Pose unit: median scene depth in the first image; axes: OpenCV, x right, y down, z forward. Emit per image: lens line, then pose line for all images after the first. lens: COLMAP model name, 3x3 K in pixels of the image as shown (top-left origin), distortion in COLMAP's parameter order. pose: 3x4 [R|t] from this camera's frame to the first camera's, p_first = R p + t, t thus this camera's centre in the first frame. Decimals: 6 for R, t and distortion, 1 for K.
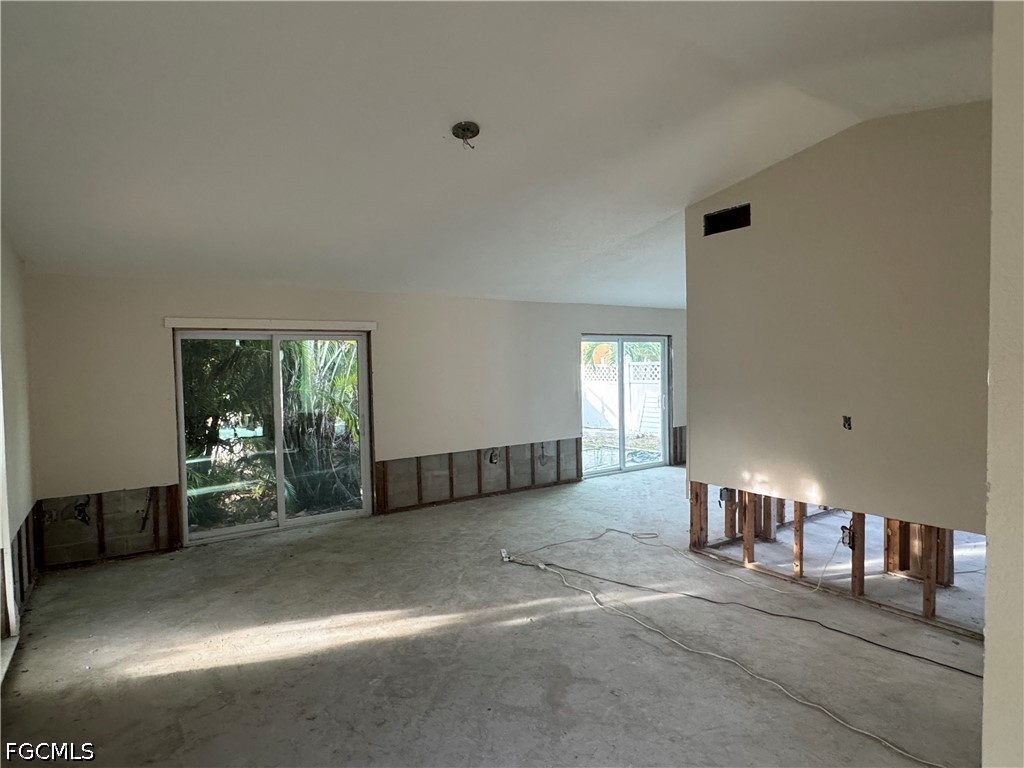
lens RADIAL K [[580.5, 0, 509.8], [0, 580.5, 389.1], [0, 0, 1]] dist [-0.003018, 0.002845]
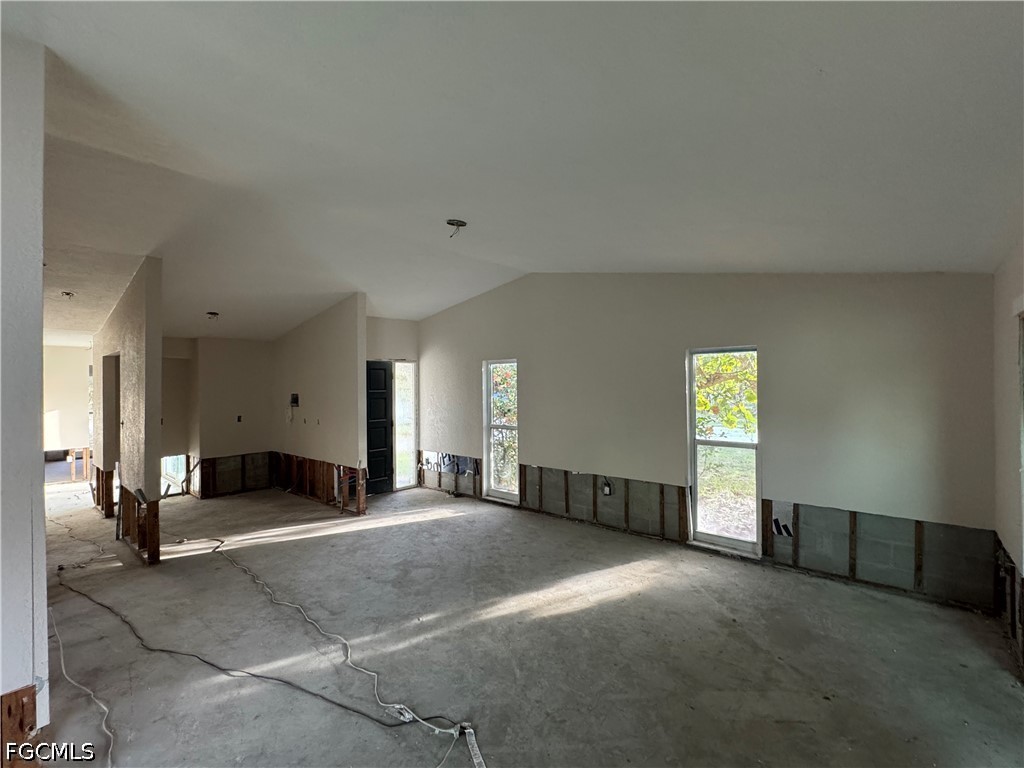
lens RADIAL K [[455.9, 0, 508.6], [0, 455.9, 382.1], [0, 0, 1]] dist [-0.002314, 0.000895]
pose [[-0.968734, 0.023641, -0.246974, 0.066913], [0.015006, 0.999210, 0.036788, -0.078475], [0.247649, 0.031932, -0.968324, 1.669771]]
